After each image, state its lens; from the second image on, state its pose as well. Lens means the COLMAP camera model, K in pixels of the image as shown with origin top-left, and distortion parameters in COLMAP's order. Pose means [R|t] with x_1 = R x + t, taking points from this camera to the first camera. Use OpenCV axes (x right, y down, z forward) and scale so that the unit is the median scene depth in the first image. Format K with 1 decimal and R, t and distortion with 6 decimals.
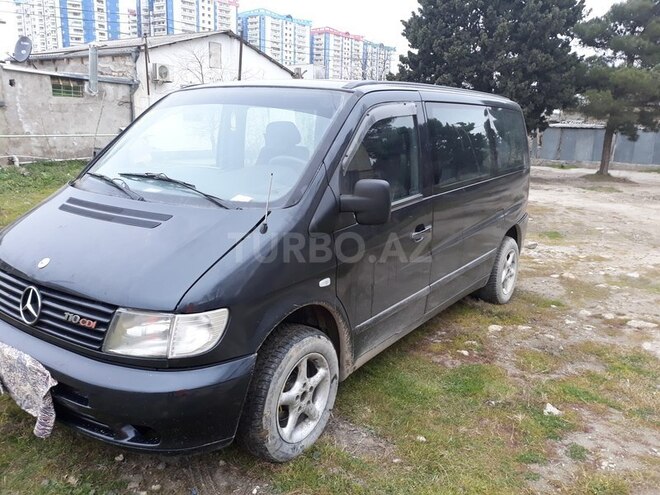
lens RADIAL K [[527.2, 0, 329.2], [0, 527.2, 247.0], [0, 0, 1]] dist [-0.000836, -0.004312]
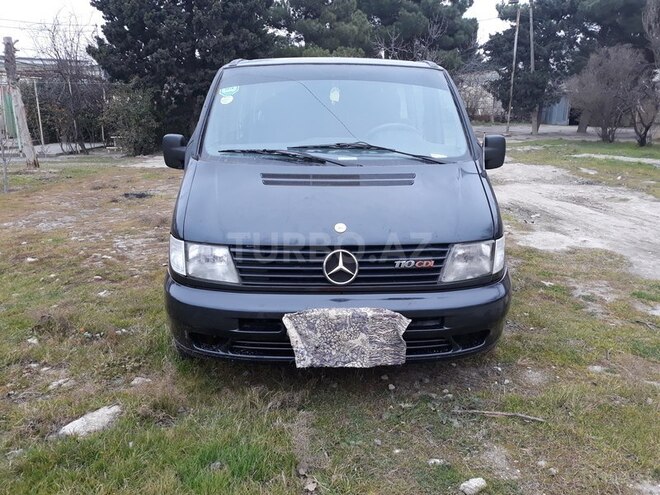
lens RADIAL K [[527.2, 0, 328.8], [0, 527.2, 247.0], [0, 0, 1]] dist [-0.000836, -0.004312]
pose [[0.809698, -0.173277, 0.560682, -1.260364], [0.149013, 0.984808, 0.089159, -0.032813], [-0.567613, 0.011357, 0.823217, 0.126743]]
